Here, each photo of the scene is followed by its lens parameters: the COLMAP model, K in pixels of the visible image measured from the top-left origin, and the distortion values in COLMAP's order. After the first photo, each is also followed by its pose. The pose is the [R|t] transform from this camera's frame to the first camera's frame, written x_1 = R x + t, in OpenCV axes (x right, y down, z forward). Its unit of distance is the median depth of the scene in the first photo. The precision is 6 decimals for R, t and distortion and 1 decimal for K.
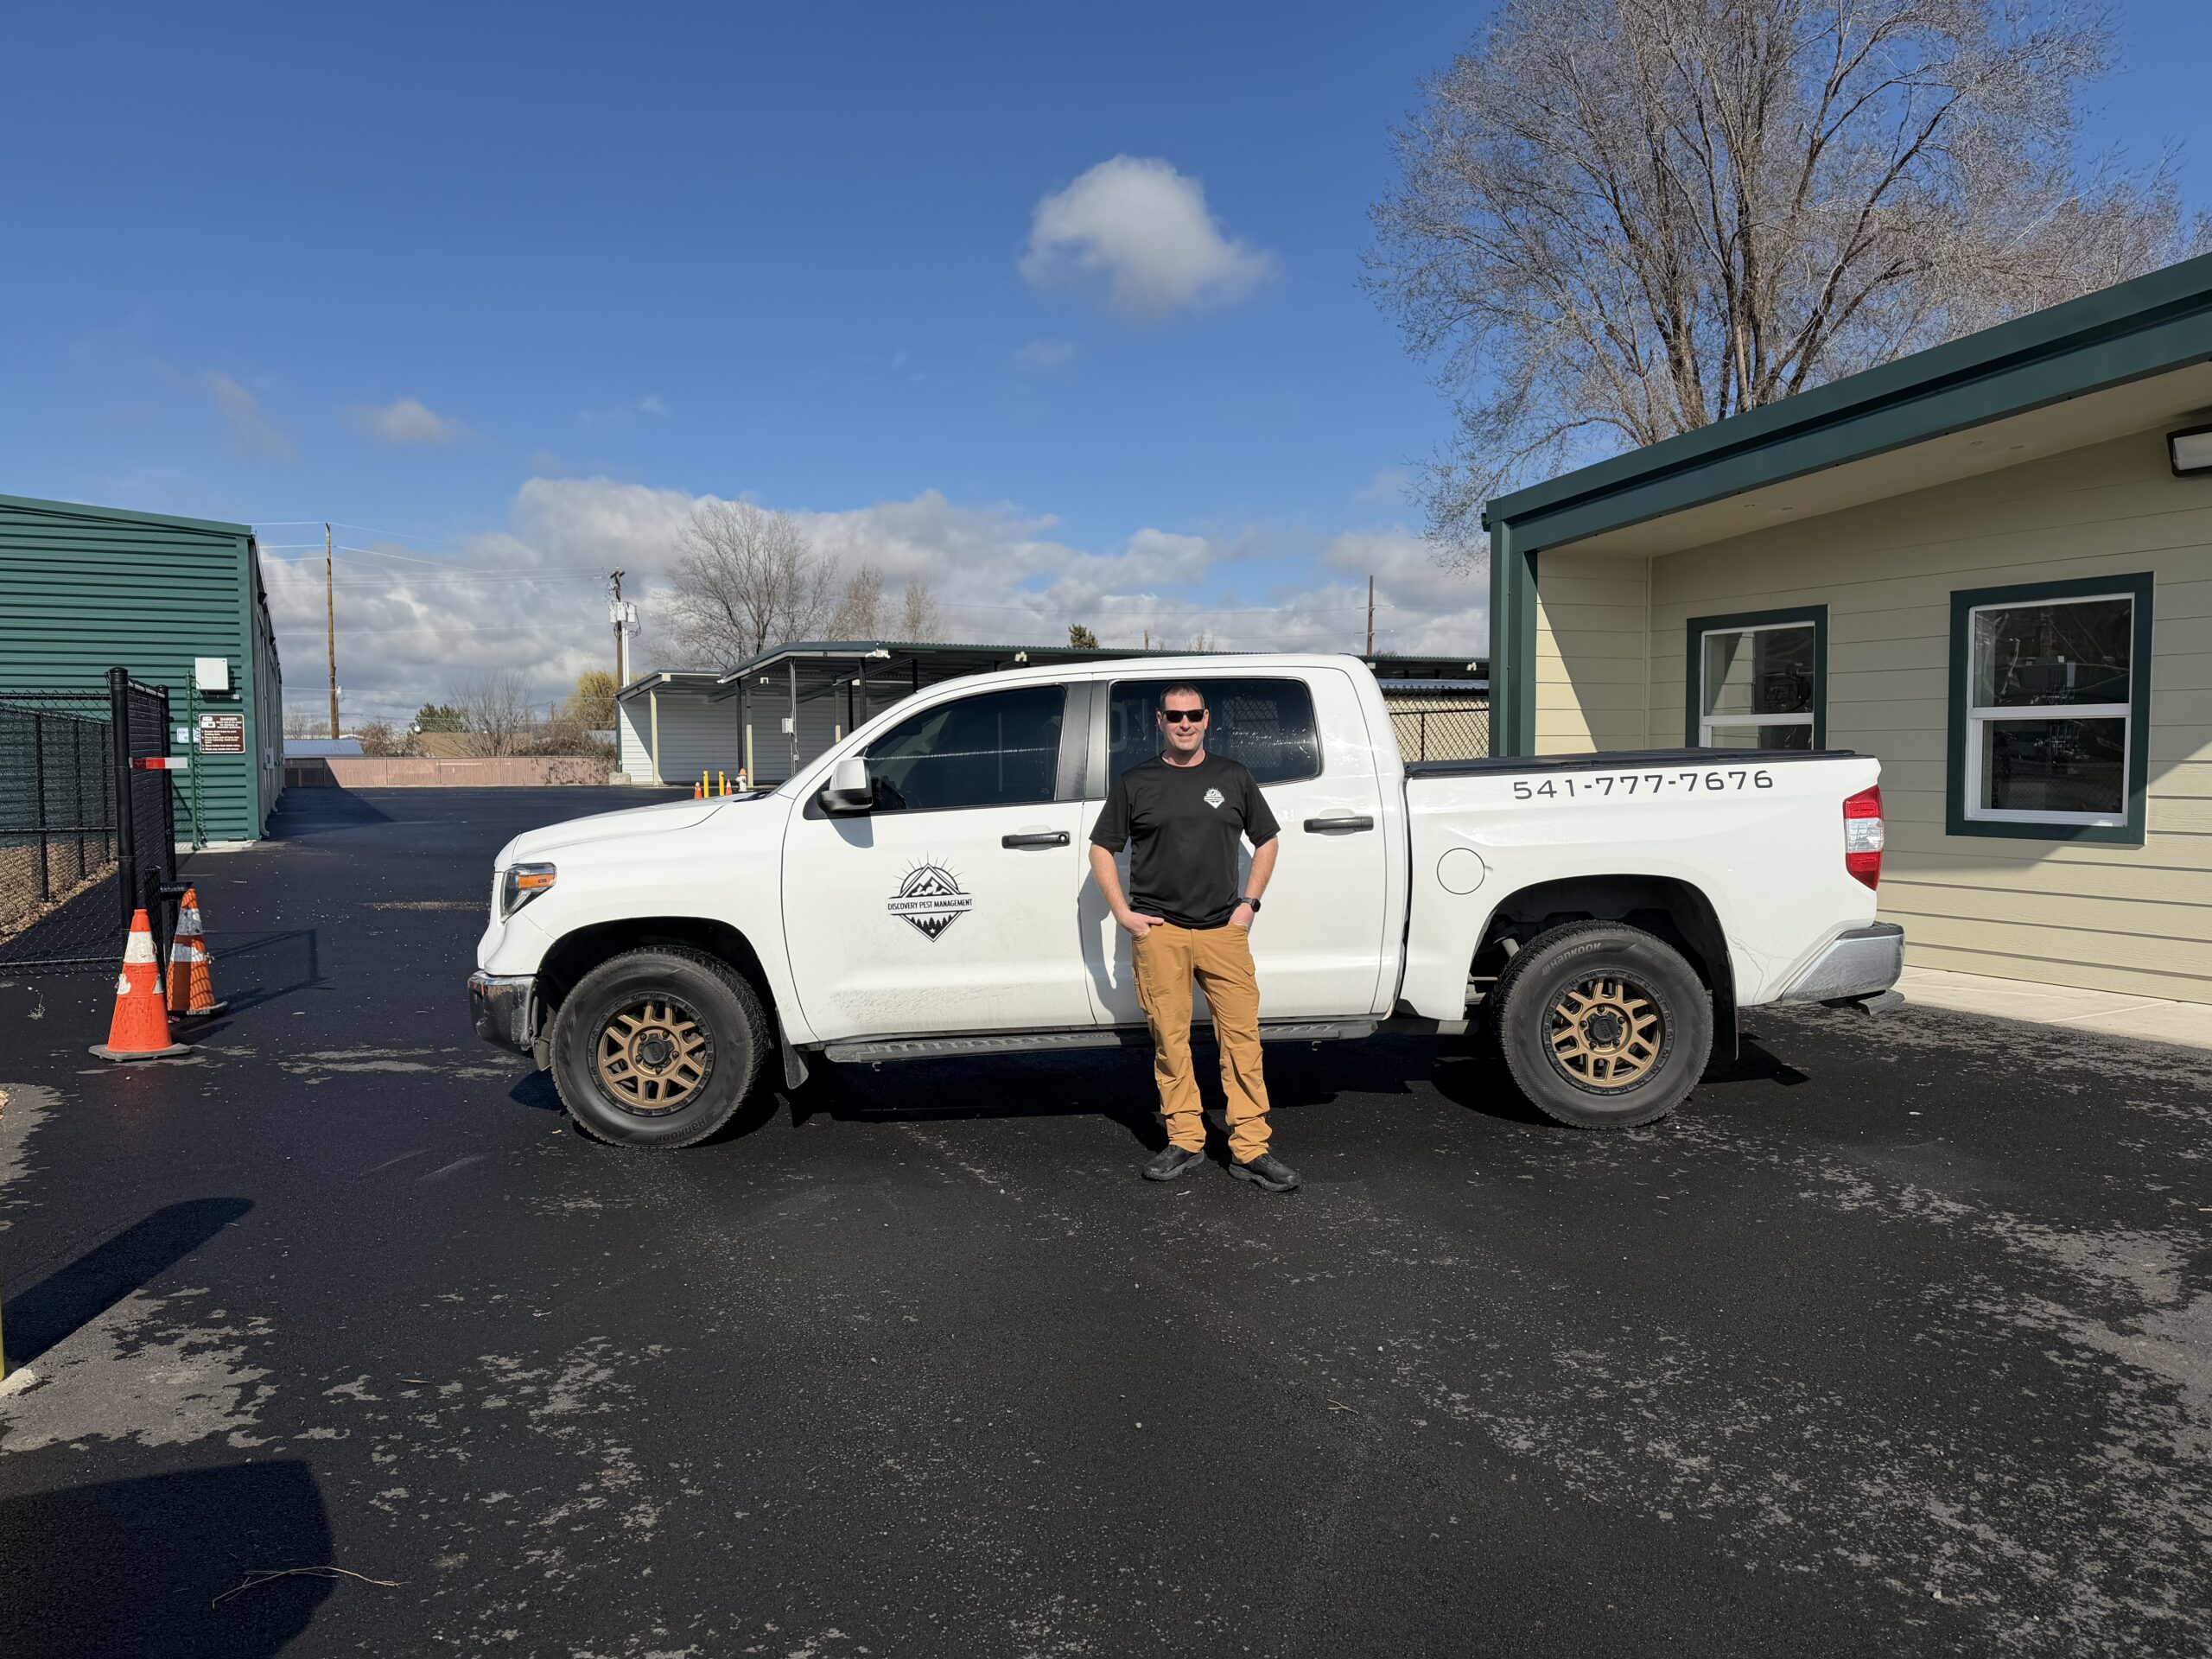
lens RADIAL K [[1566.8, 0, 1106.0], [0, 1566.8, 829.5], [0, 0, 1]] dist [0.050066, -0.053723]
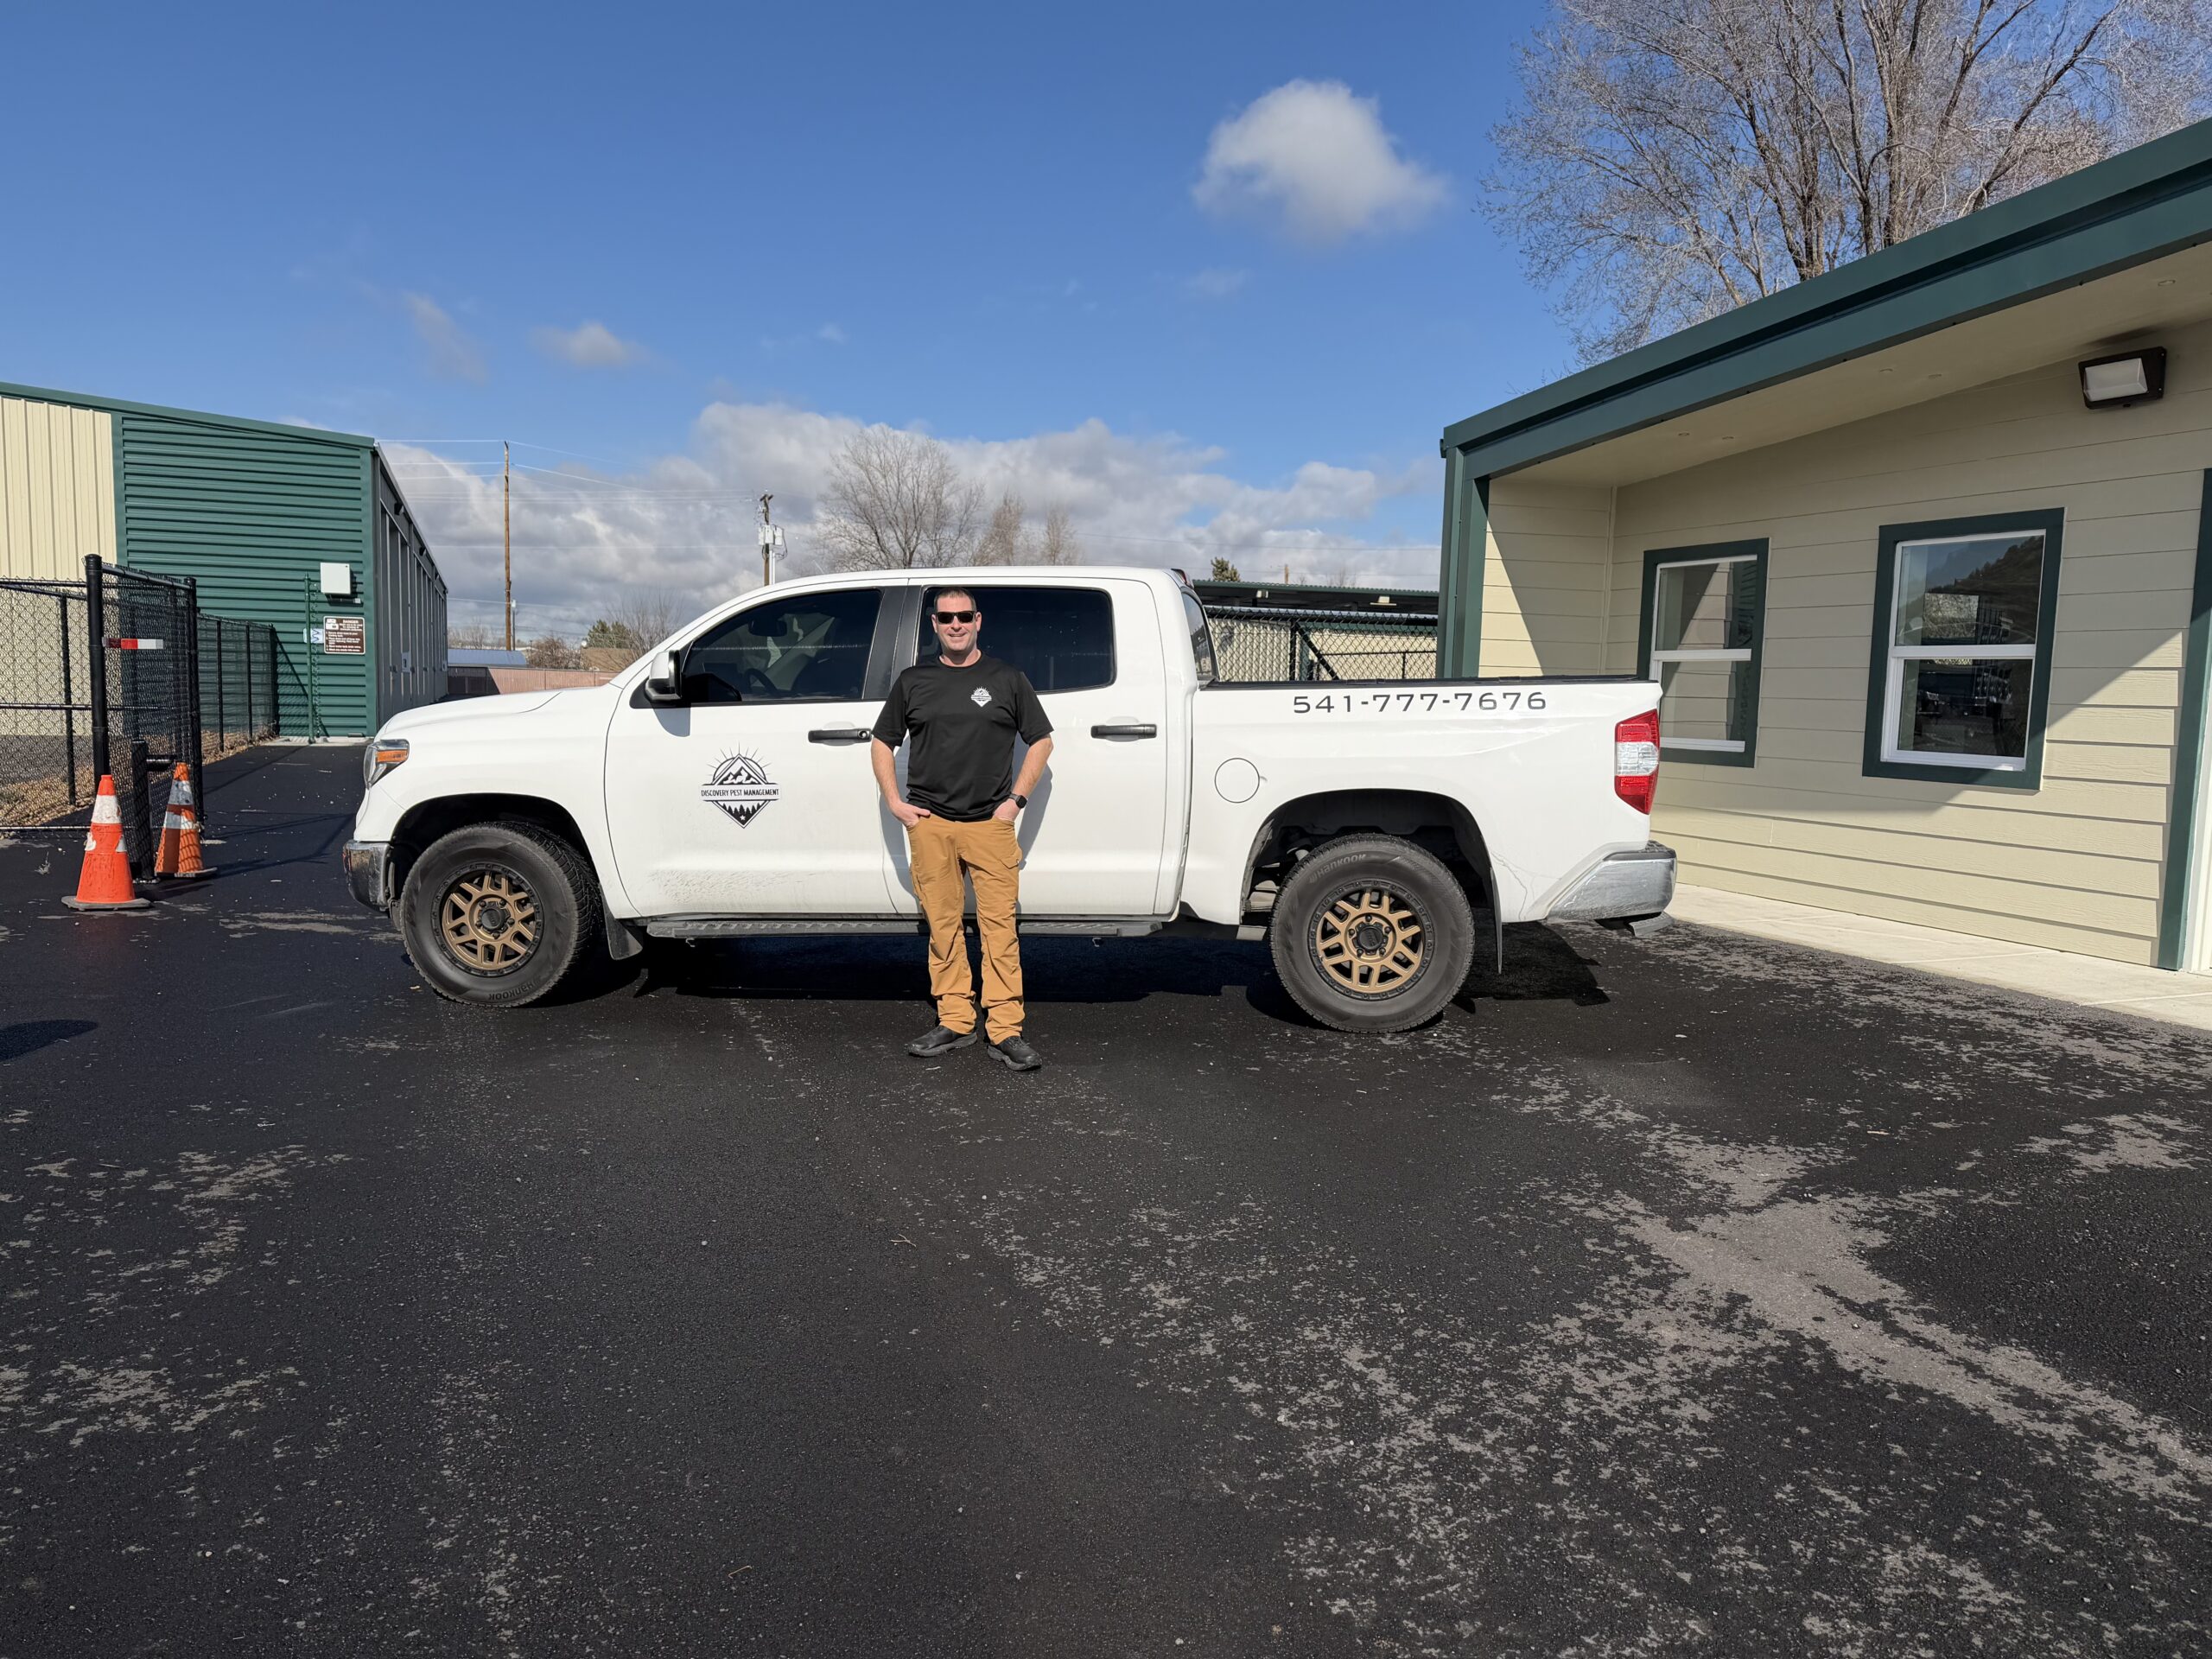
lens RADIAL K [[1566.8, 0, 1106.0], [0, 1566.8, 829.5], [0, 0, 1]] dist [0.050066, -0.053723]
pose [[0.993863, 0.041474, -0.102546, 0.239863], [-0.037247, 0.998389, 0.042799, 0.017594], [0.104156, -0.038717, 0.993807, -0.036188]]
